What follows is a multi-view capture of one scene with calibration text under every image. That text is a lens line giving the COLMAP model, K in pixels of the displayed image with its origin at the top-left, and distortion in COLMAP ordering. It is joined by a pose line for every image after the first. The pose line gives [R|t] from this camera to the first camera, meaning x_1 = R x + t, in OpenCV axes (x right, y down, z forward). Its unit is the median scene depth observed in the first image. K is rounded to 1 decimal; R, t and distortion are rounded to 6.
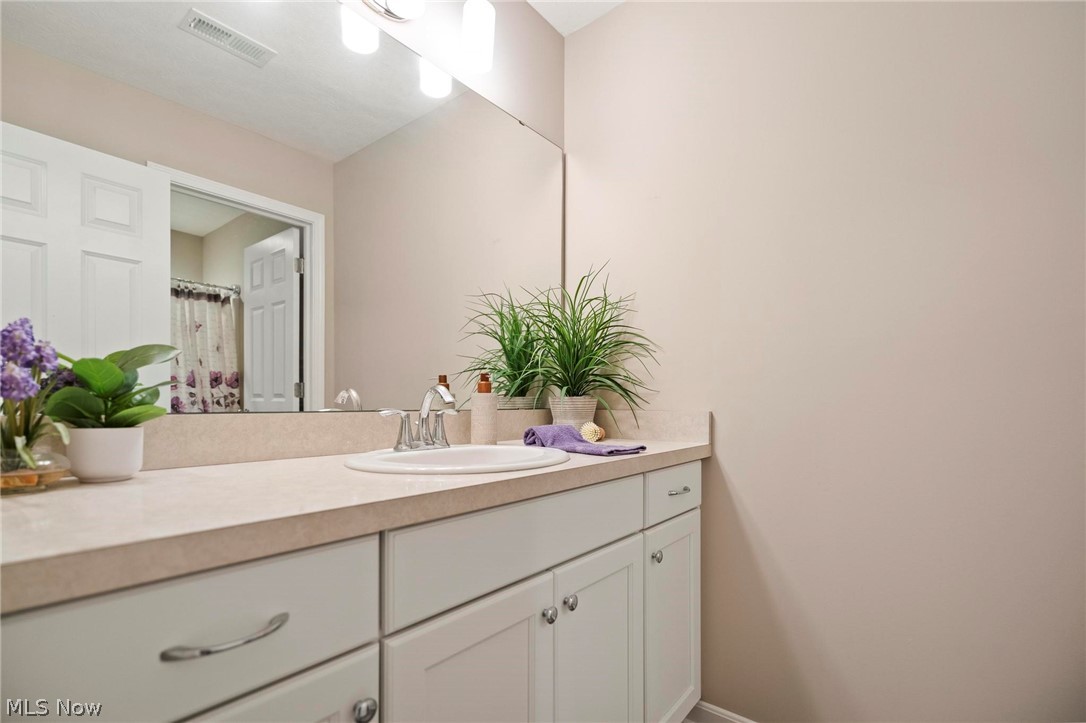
lens RADIAL K [[499.8, 0, 537.2], [0, 499.8, 406.8], [0, 0, 1]] dist [-0.000708, 0.000118]
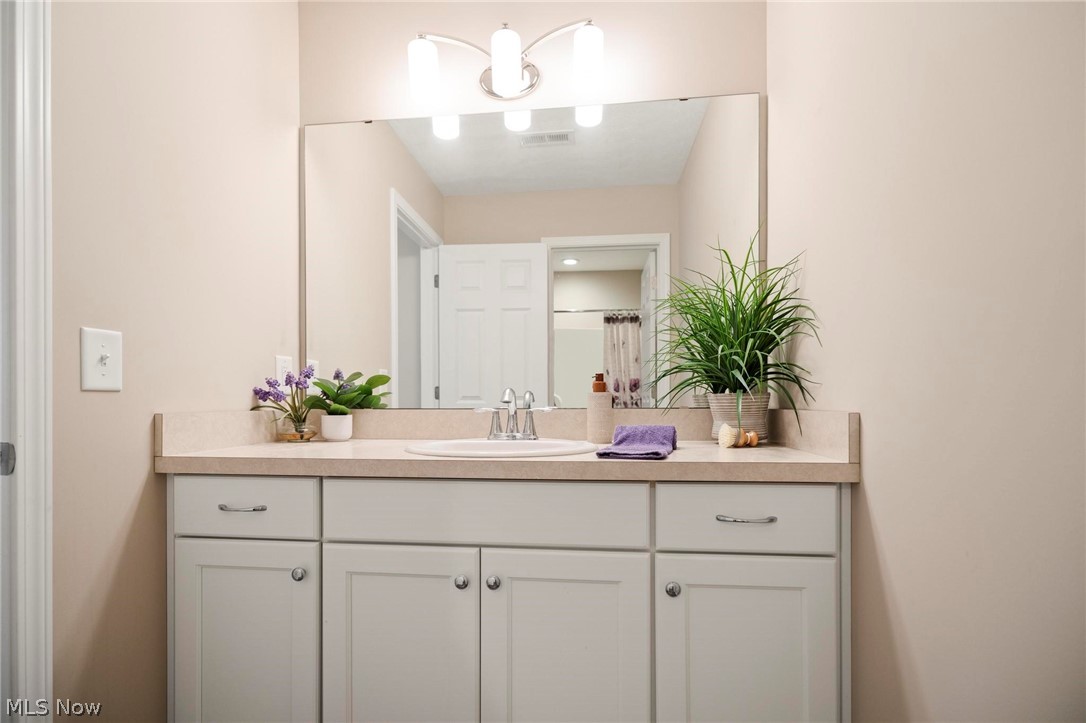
lens RADIAL K [[499.8, 0, 537.2], [0, 499.8, 406.8], [0, 0, 1]] dist [-0.000708, 0.000118]
pose [[0.548096, 0.000226, -0.836415, 0.485071], [-0.002810, 0.999995, -0.001572, 0.003270], [0.836411, 0.003212, 0.548094, 0.220149]]
